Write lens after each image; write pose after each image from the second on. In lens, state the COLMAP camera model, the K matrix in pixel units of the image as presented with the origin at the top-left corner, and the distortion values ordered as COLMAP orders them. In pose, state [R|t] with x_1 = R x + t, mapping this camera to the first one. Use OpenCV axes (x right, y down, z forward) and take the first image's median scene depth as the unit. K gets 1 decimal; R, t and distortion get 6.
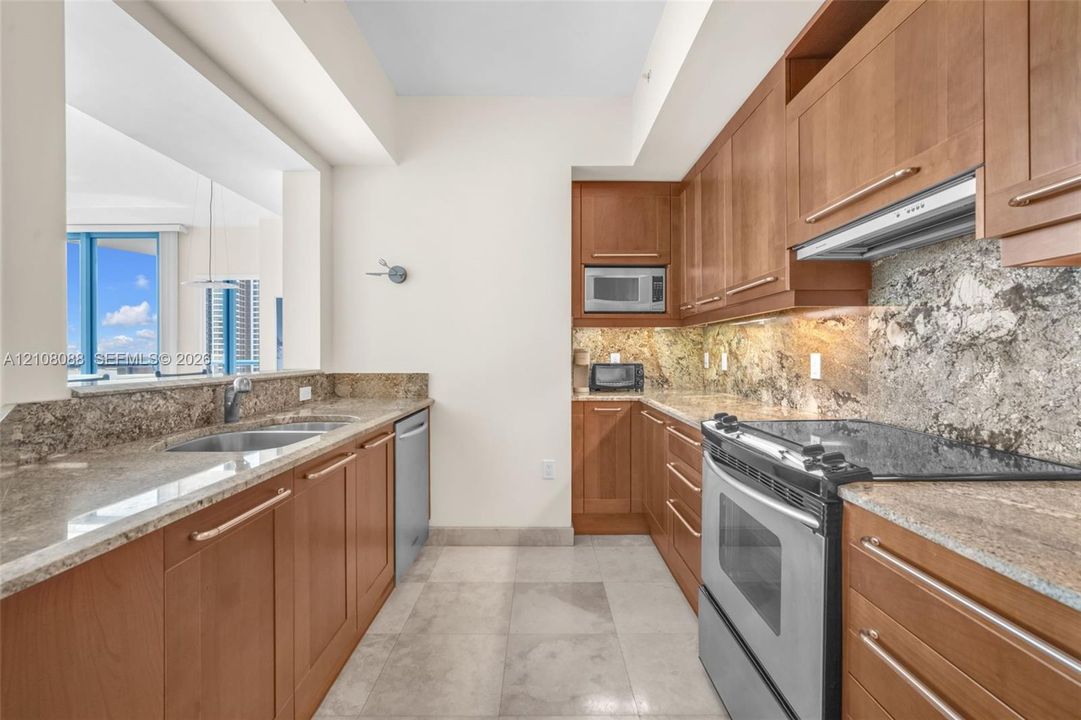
lens RADIAL K [[477.0, 0, 540.1], [0, 477.0, 354.5], [0, 0, 1]] dist [-0.011335, 0.003838]
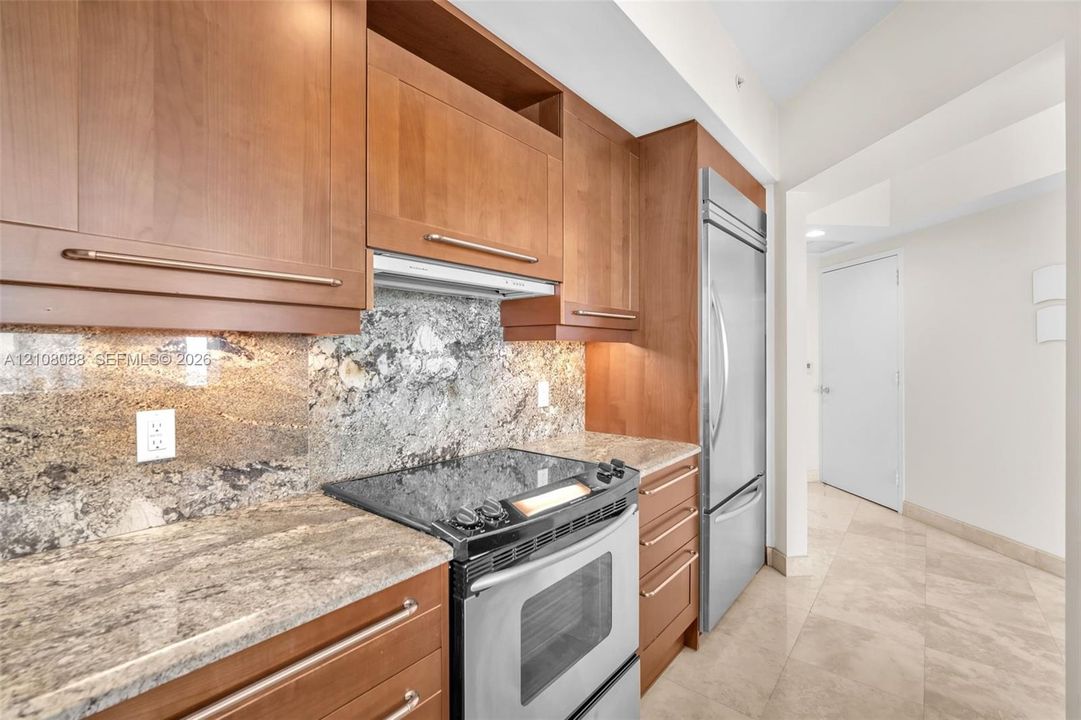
lens RADIAL K [[477.0, 0, 540.1], [0, 477.0, 354.5], [0, 0, 1]] dist [-0.011335, 0.003838]
pose [[-0.772310, 0.002755, 0.635240, -0.095098], [0.005168, 0.999985, 0.001946, -0.087336], [-0.635225, 0.004786, -0.772312, 1.612500]]
